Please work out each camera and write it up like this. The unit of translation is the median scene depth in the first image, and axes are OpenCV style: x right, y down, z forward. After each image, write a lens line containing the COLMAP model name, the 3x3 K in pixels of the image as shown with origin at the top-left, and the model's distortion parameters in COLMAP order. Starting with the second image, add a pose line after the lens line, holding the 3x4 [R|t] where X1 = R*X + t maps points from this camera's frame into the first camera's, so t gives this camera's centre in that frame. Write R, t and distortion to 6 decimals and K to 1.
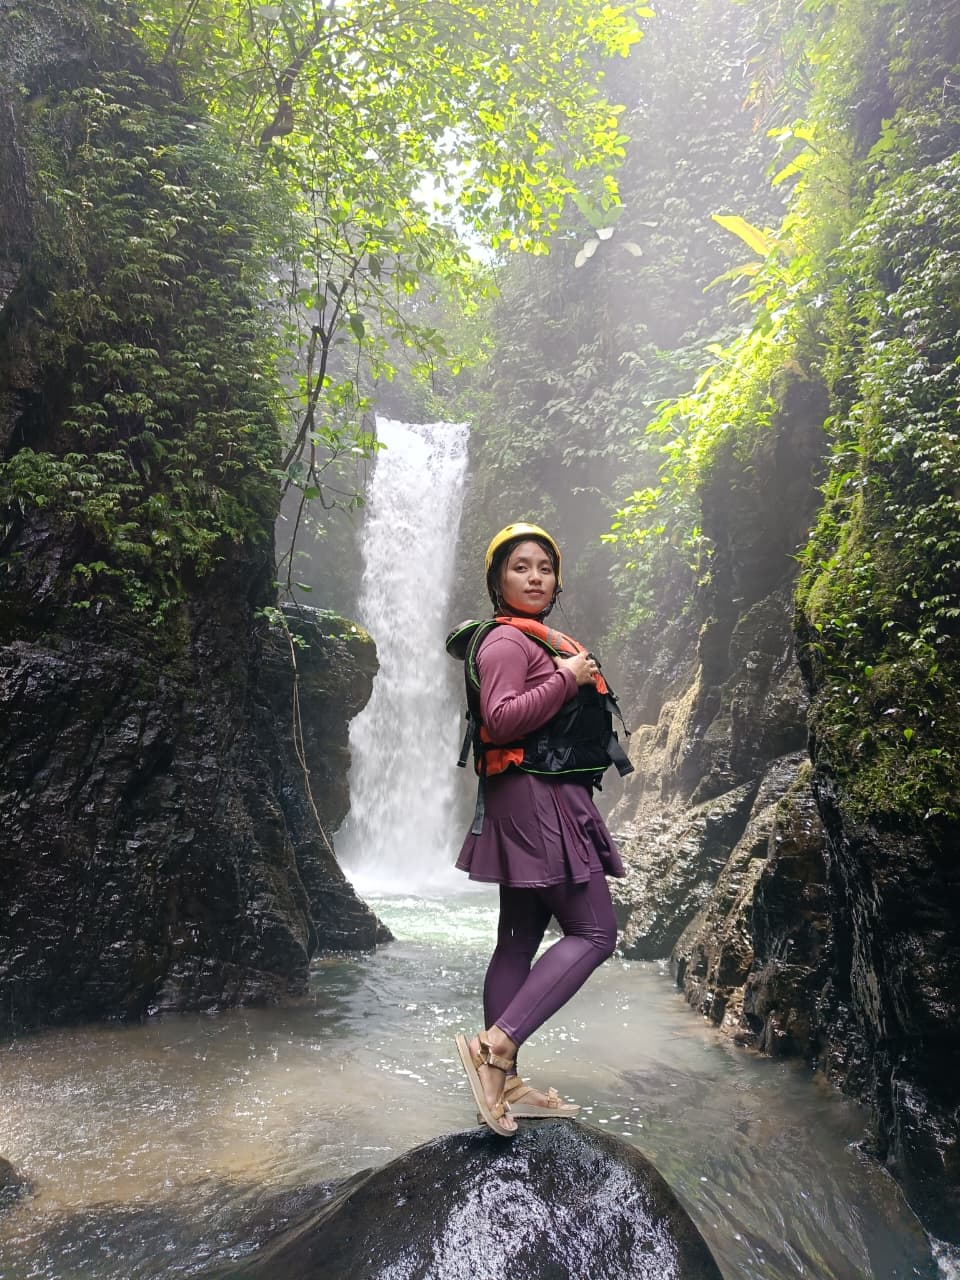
lens RADIAL K [[966.2, 0, 485.2], [0, 966.2, 621.2], [0, 0, 1]] dist [0.114776, -0.274151]
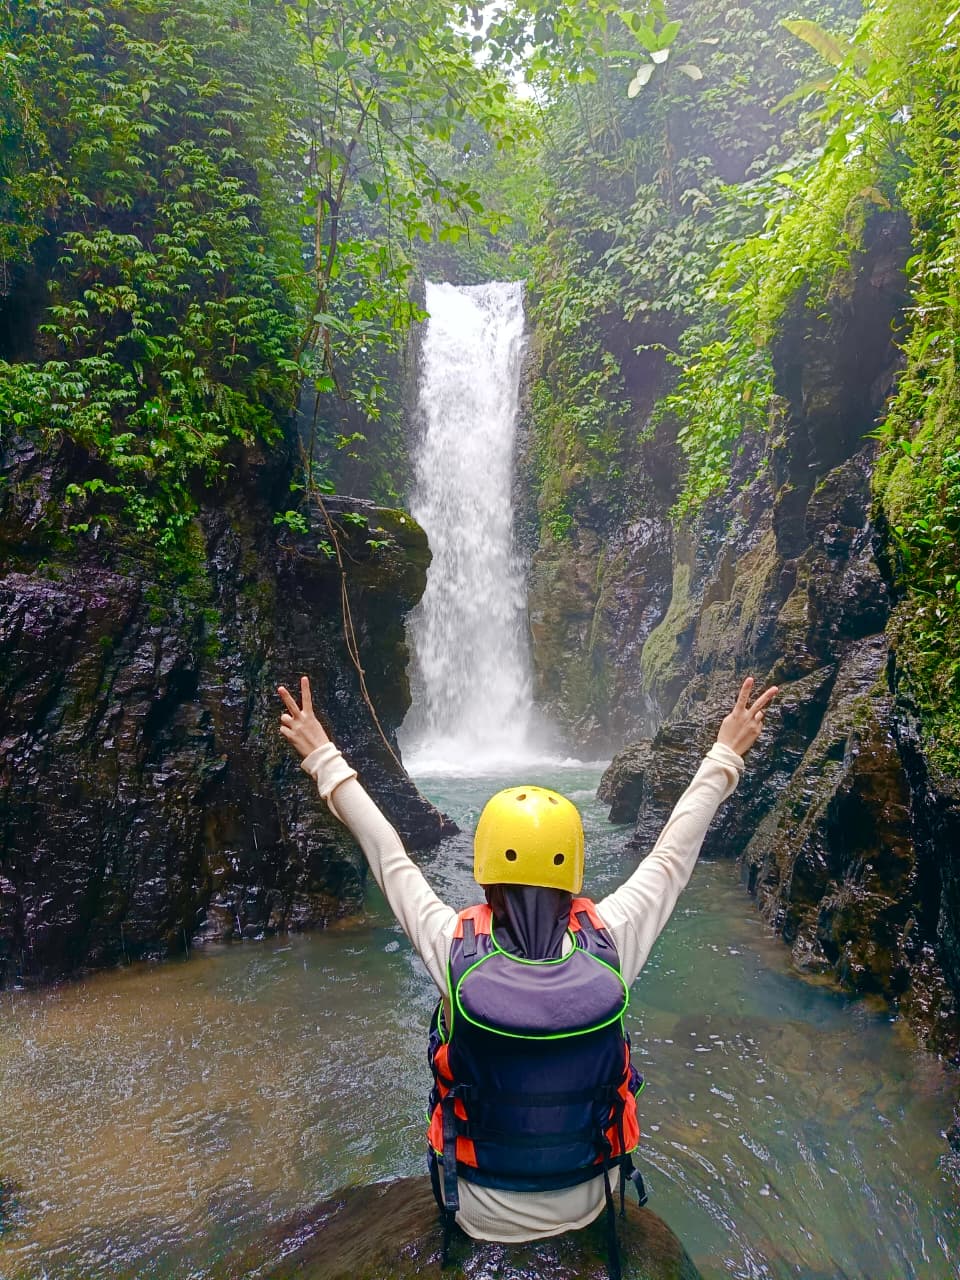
lens RADIAL K [[973.8, 0, 485.1], [0, 973.8, 619.3], [0, 0, 1]] dist [0.051763, -0.112673]
pose [[0.995687, -0.046411, -0.080337, 0.029304], [0.056588, 0.989971, 0.129440, -0.022526], [0.073524, -0.133428, 0.988327, 0.076056]]
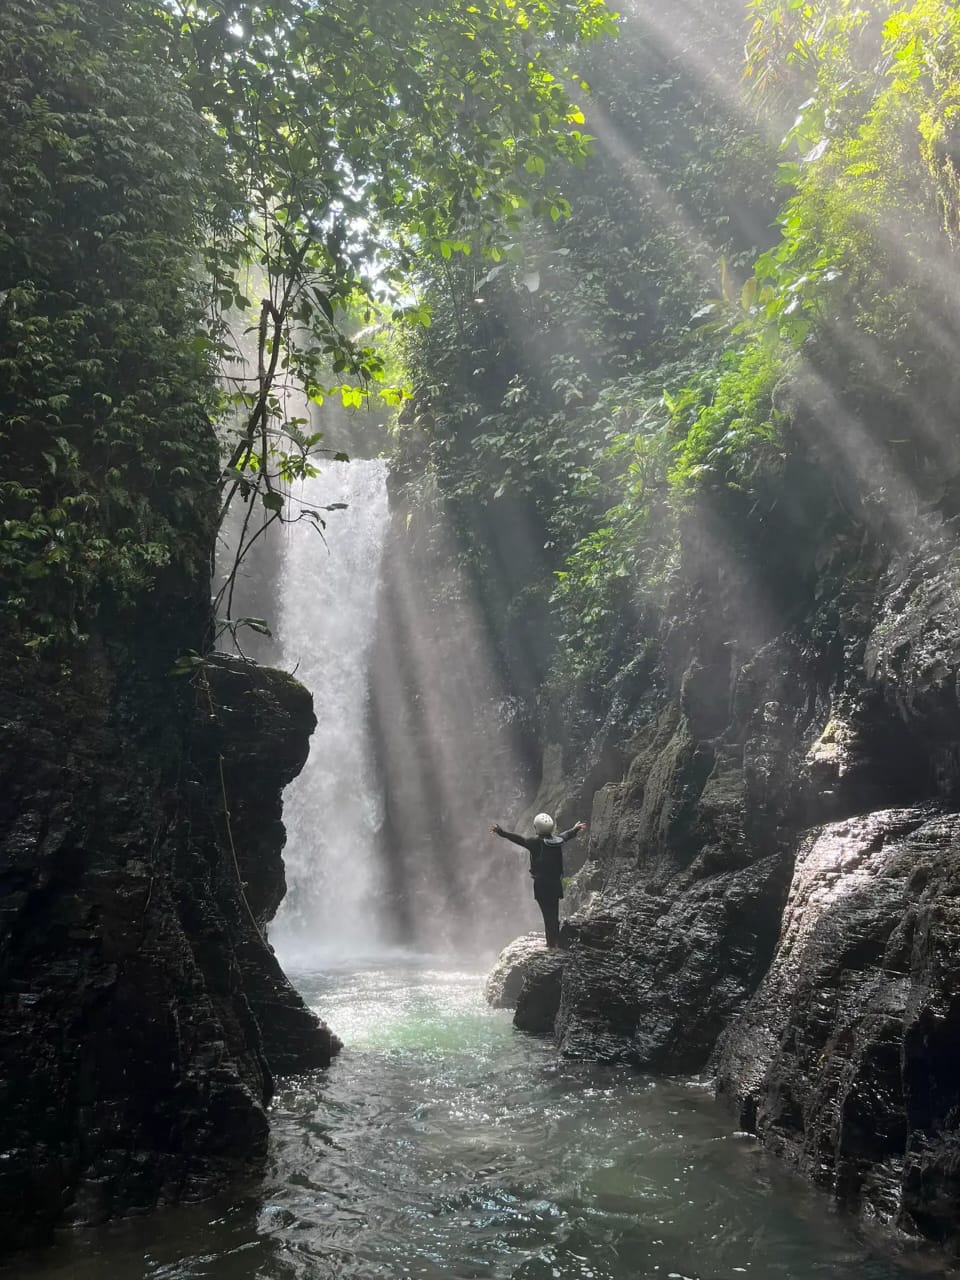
lens RADIAL K [[976.4, 0, 480.0], [0, 976.4, 640.0], [0, 0, 1]] dist [0.041576, -0.051875]
pose [[0.995437, -0.005799, 0.095243, -0.081356], [0.008394, 0.999604, -0.026864, -0.003349], [-0.095049, 0.027541, 0.995092, 0.204022]]
